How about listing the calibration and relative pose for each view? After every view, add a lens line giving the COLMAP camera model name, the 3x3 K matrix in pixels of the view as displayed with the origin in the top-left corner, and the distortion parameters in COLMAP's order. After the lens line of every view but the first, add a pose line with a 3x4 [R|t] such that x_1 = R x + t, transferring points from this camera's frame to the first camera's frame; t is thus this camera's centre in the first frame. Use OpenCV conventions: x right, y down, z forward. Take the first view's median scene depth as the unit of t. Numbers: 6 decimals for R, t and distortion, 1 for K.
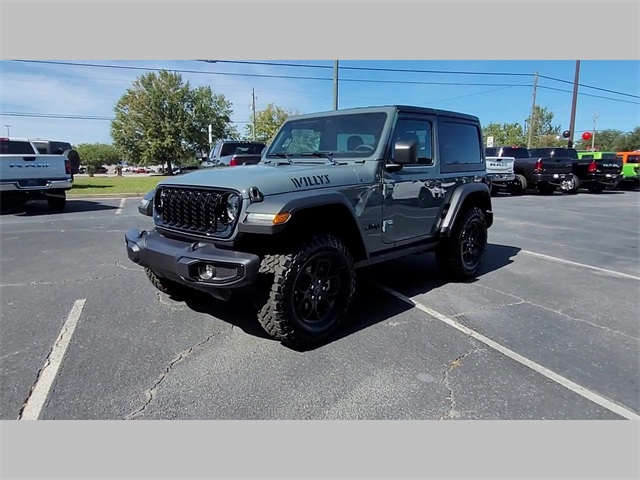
lens RADIAL K [[434.2, 0, 322.4], [0, 434.2, 241.1], [0, 0, 1]] dist [-0.010133, -0.000886]
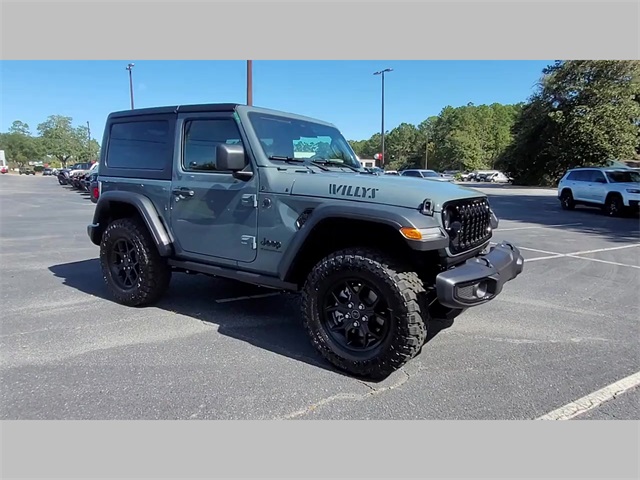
lens RADIAL K [[434.9, 0, 320.0], [0, 434.9, 240.0], [0, 0, 1]] dist [-0.008999, -0.005236]
pose [[-0.160469, -0.146649, 0.976086, -0.902886], [0.149892, 0.973811, 0.170949, -0.188503], [-0.975593, 0.173739, -0.134285, 1.102508]]
